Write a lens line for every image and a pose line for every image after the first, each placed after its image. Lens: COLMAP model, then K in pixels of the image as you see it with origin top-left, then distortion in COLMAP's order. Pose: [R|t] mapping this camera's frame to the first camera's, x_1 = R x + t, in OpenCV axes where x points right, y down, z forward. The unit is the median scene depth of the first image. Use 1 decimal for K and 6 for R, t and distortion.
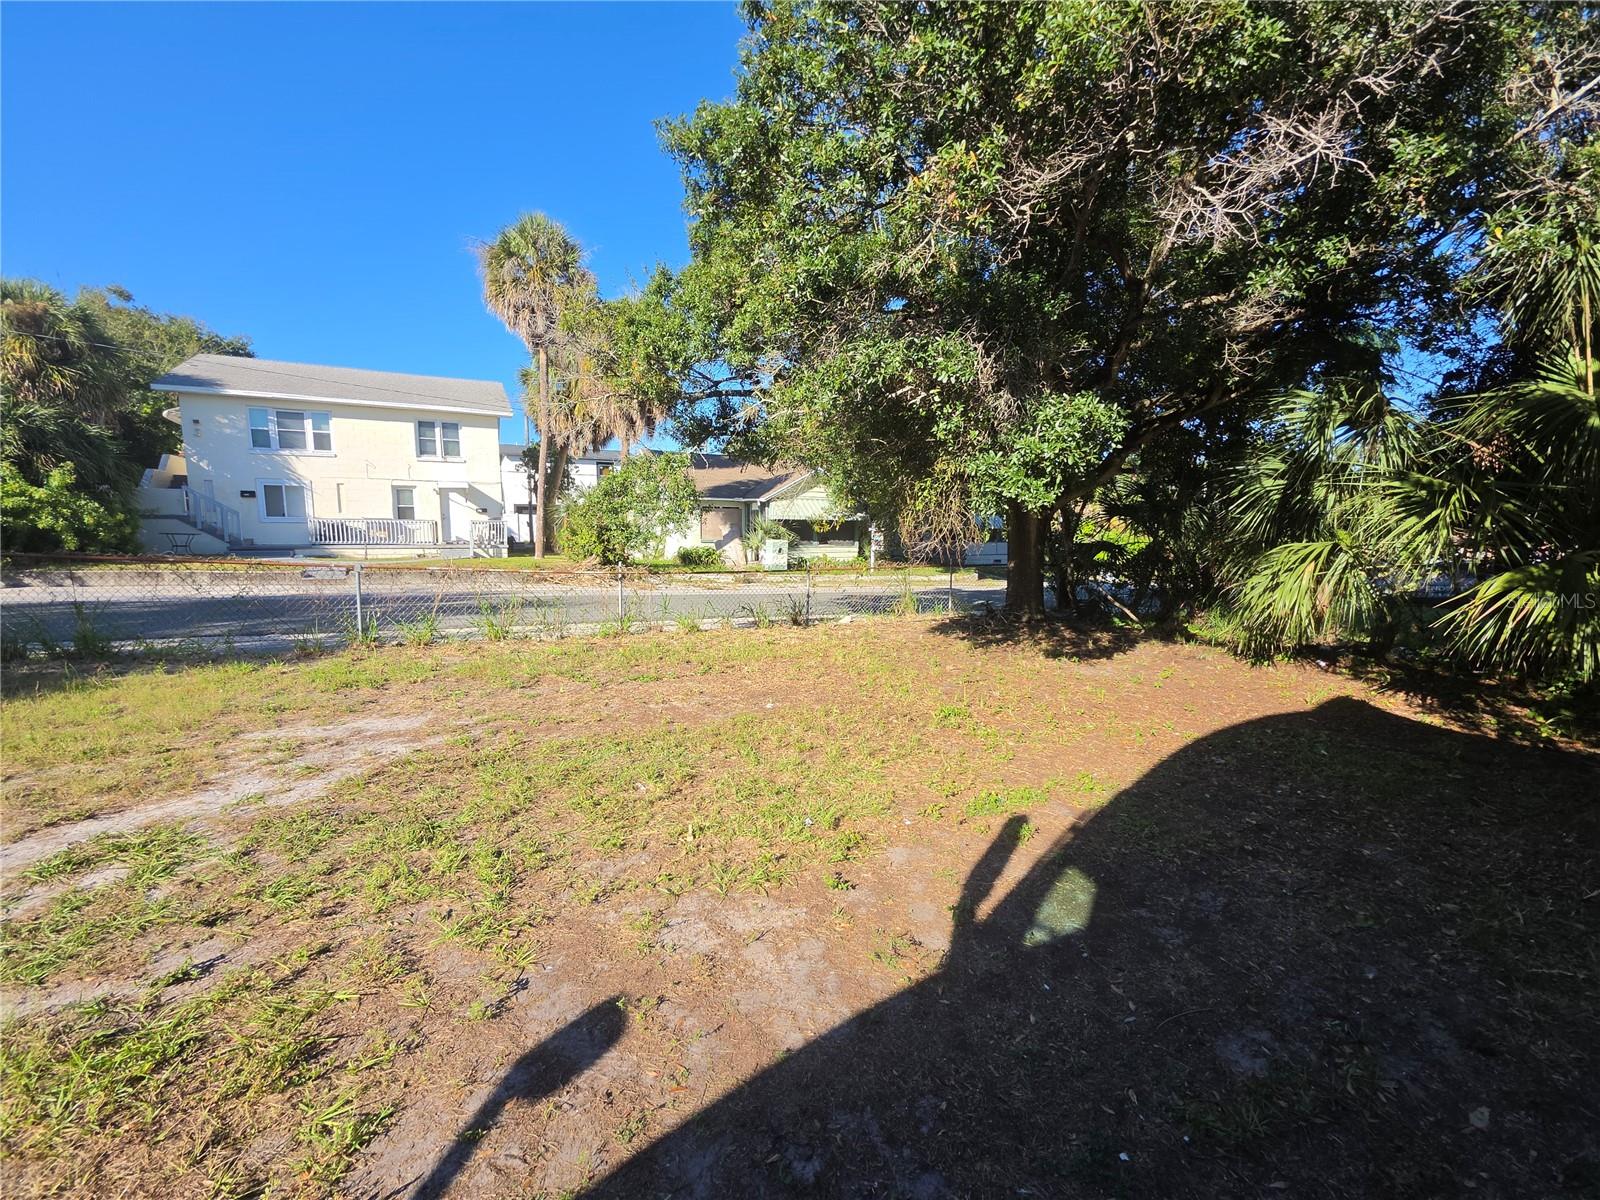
lens RADIAL K [[645.4, 0, 799.9], [0, 645.4, 602.3], [0, 0, 1]] dist [-0.001237, -0.000814]
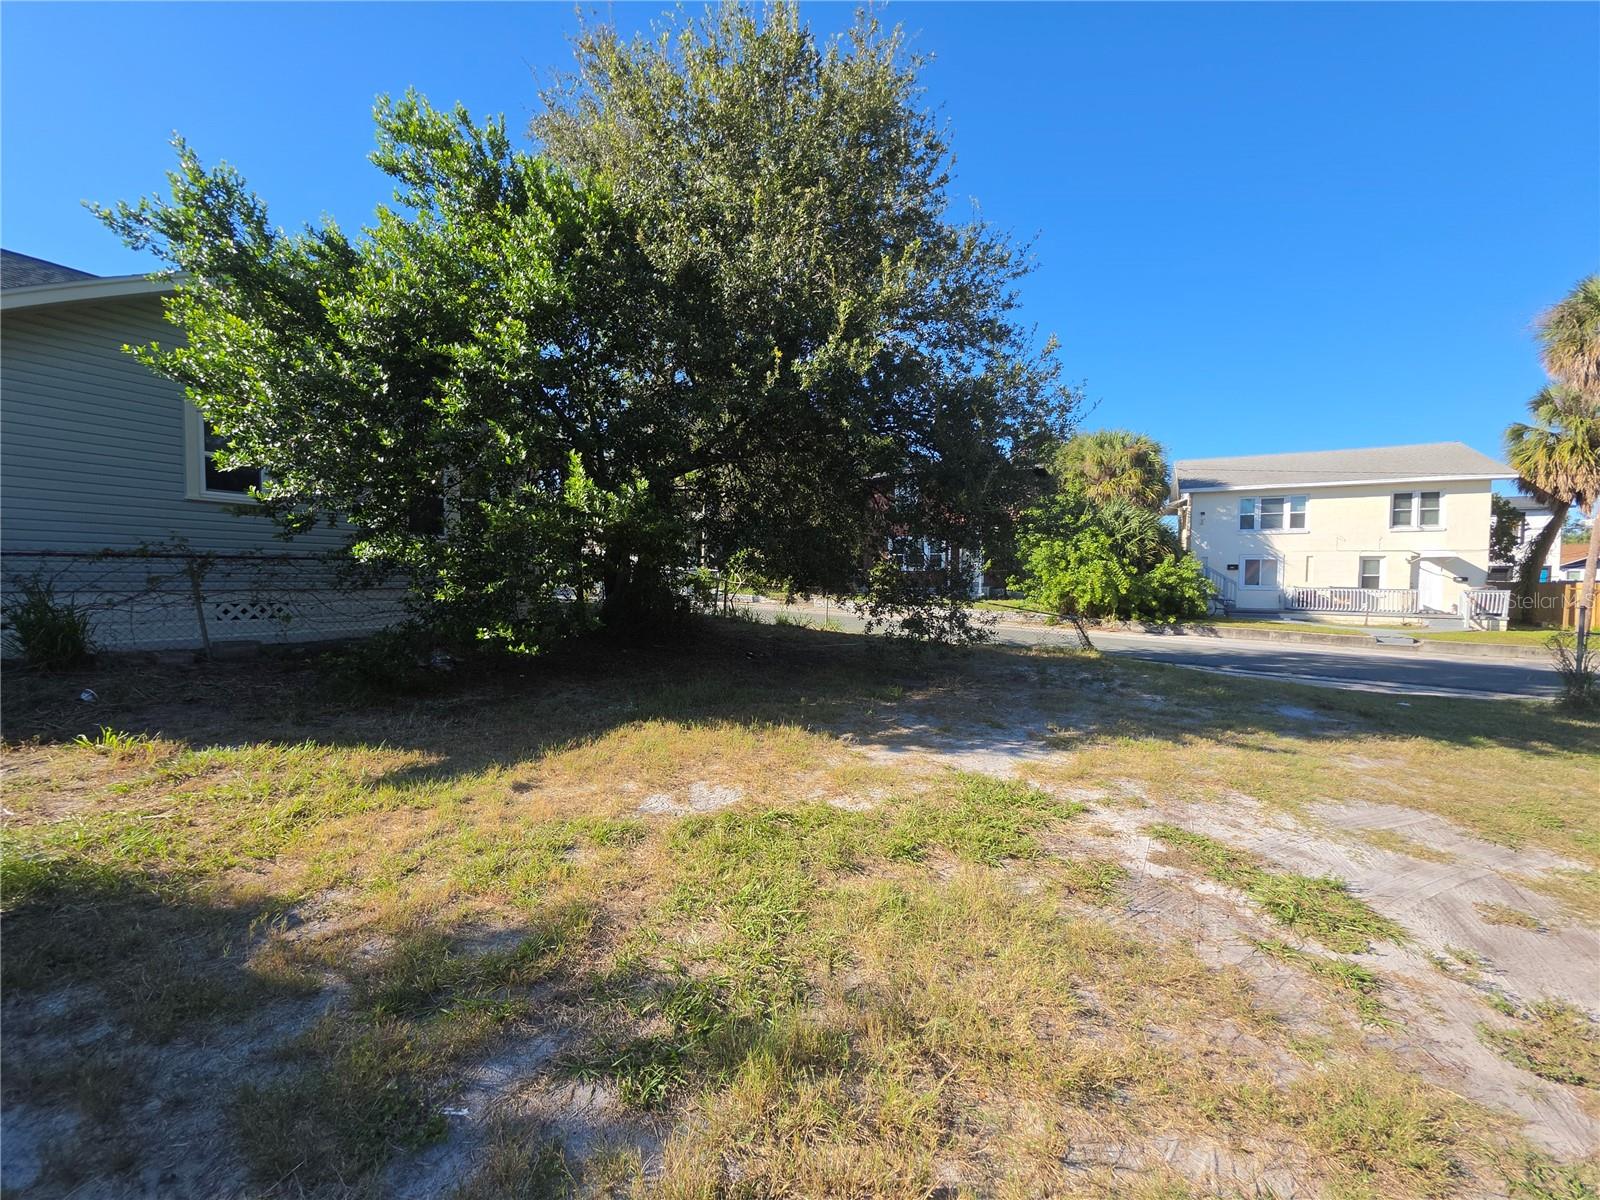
lens RADIAL K [[645.4, 0, 800.8], [0, 645.4, 605.7], [0, 0, 1]] dist [-0.001237, -0.000814]
pose [[0.572168, 0.035067, -0.819386, -0.283016], [-0.103727, 0.994157, -0.029885, 0.026464], [0.813550, 0.102092, 0.572462, -0.345833]]
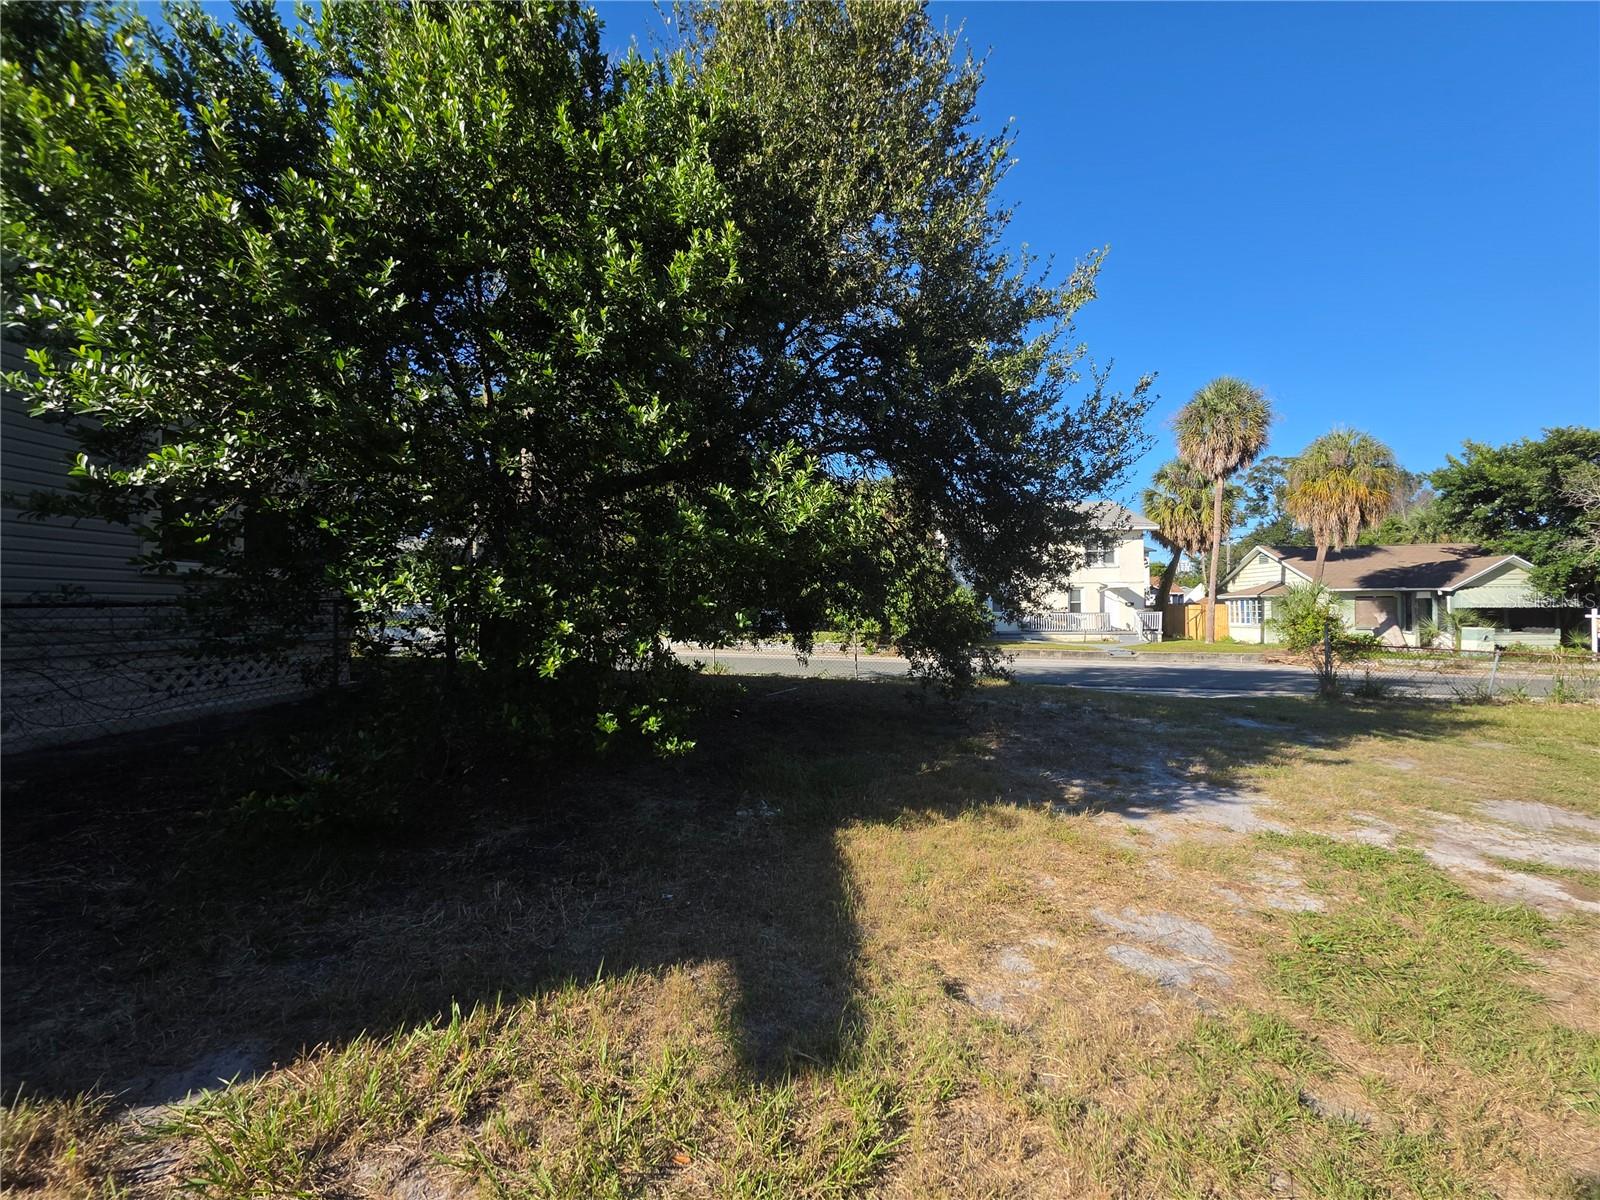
lens RADIAL K [[645.4, 0, 797.6], [0, 645.4, 607.5], [0, 0, 1]] dist [-0.001237, -0.000814]
pose [[0.870348, -0.016463, -0.492162, -0.456971], [-0.042796, 0.993131, -0.108901, 0.029622], [0.490574, 0.115844, 0.863665, -0.418393]]
